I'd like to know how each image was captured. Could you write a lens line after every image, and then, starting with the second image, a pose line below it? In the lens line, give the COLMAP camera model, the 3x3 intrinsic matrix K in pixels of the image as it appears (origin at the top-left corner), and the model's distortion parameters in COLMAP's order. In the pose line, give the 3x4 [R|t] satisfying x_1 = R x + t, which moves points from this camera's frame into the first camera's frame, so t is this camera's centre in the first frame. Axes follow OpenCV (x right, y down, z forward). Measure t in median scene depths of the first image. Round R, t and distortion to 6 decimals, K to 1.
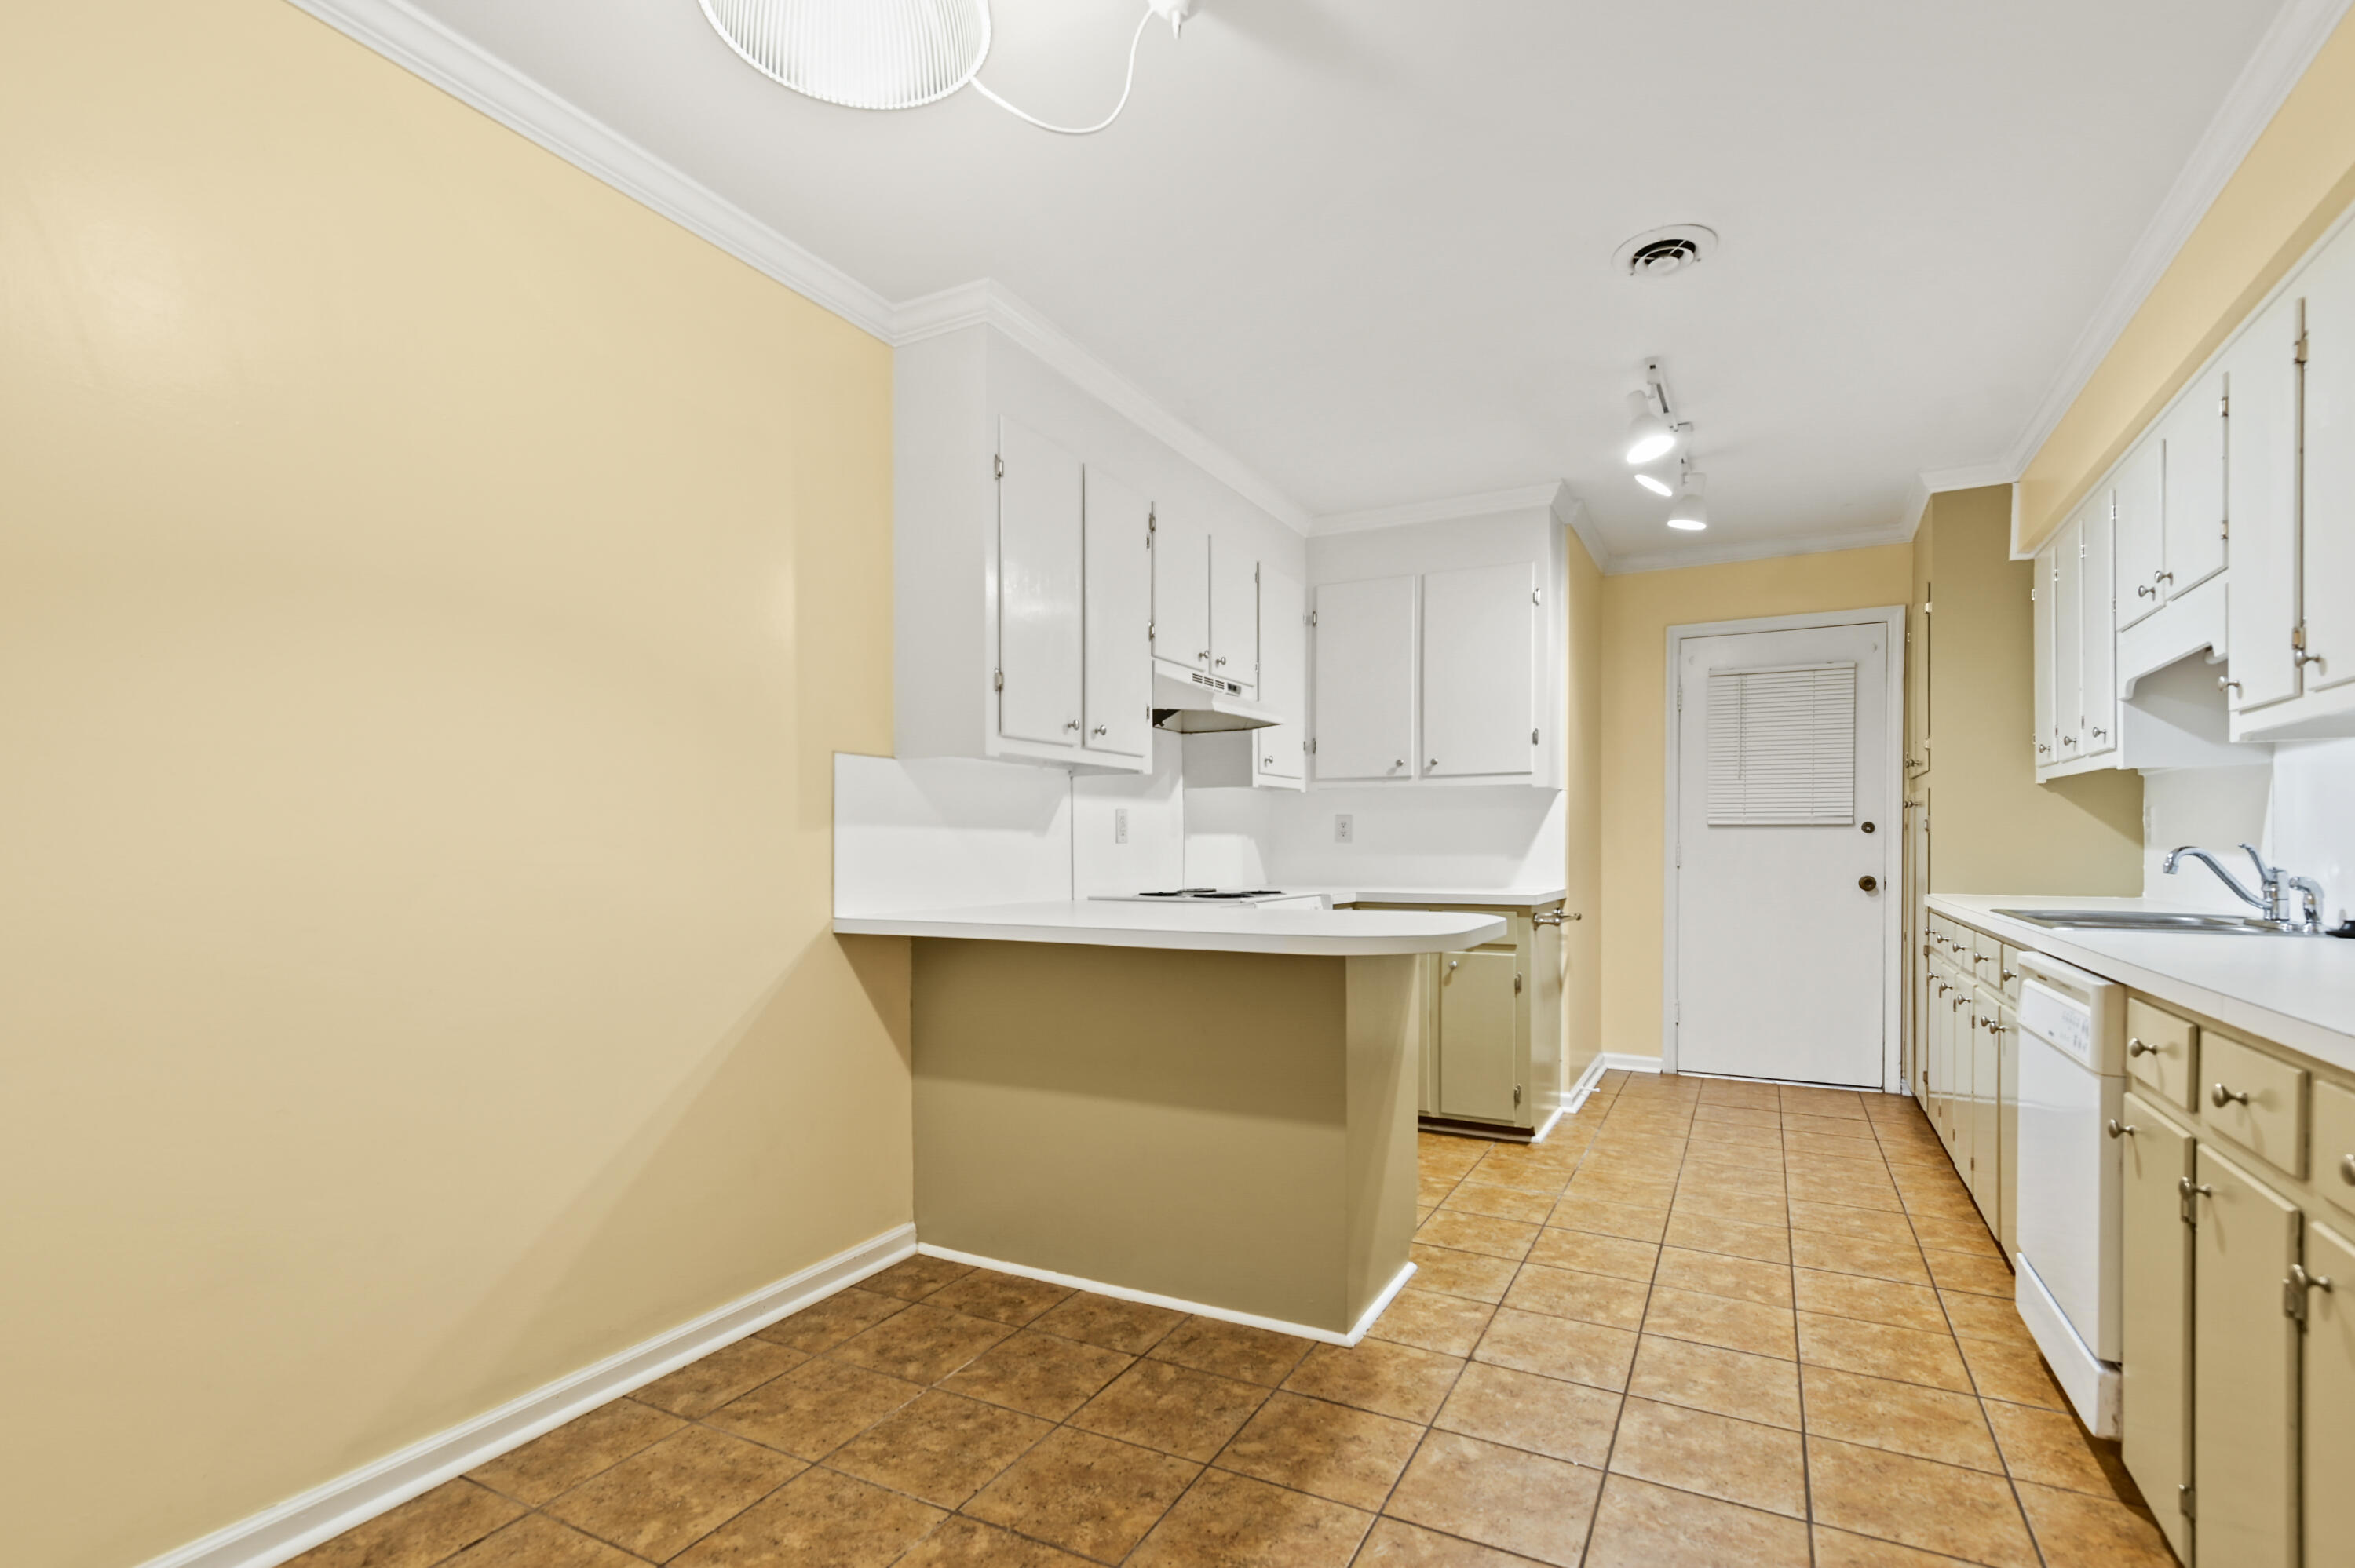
lens RADIAL K [[1085.7, 0, 1155.5], [0, 1085.7, 845.5], [0, 0, 1]] dist [0.002487, -0.000362]
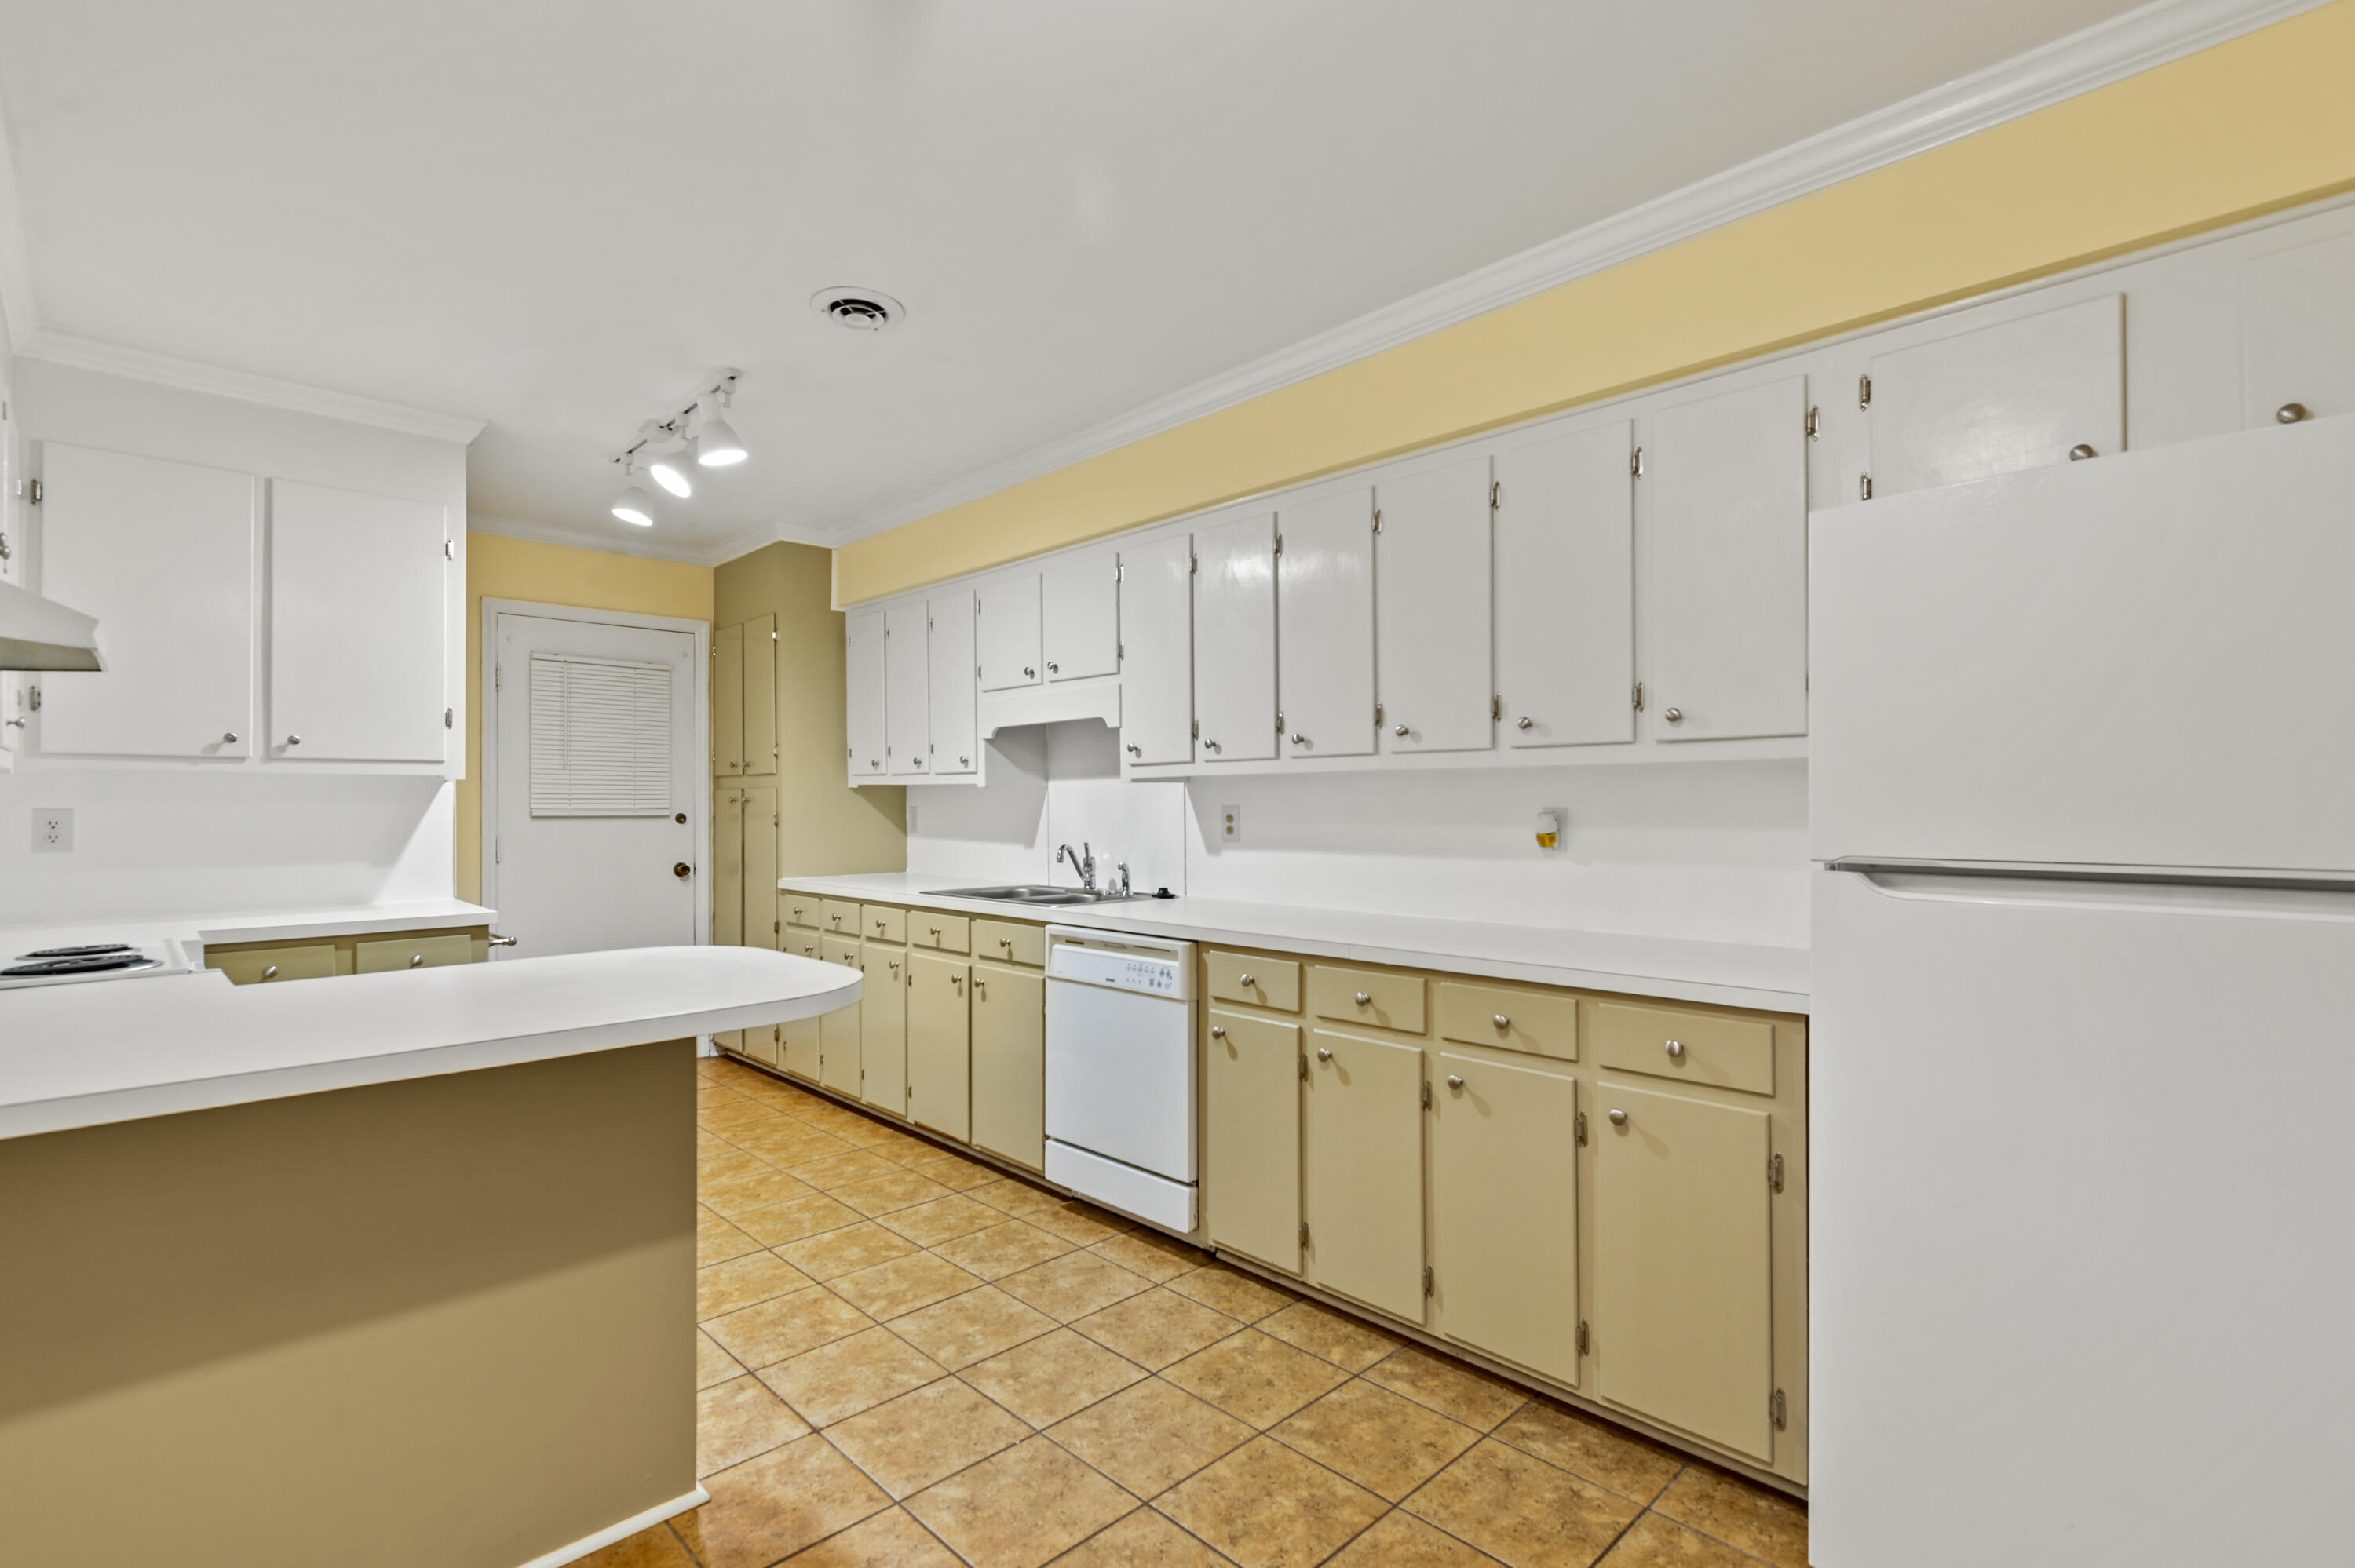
lens RADIAL K [[1085.7, 0, 1169.1], [0, 1085.7, 795.7], [0, 0, 1]] dist [0.002487, -0.000362]
pose [[0.306009, 0.006885, 0.952004, -0.426337], [0.004760, 0.999950, -0.008761, -0.050060], [-0.952017, 0.007213, 0.305961, 0.358686]]
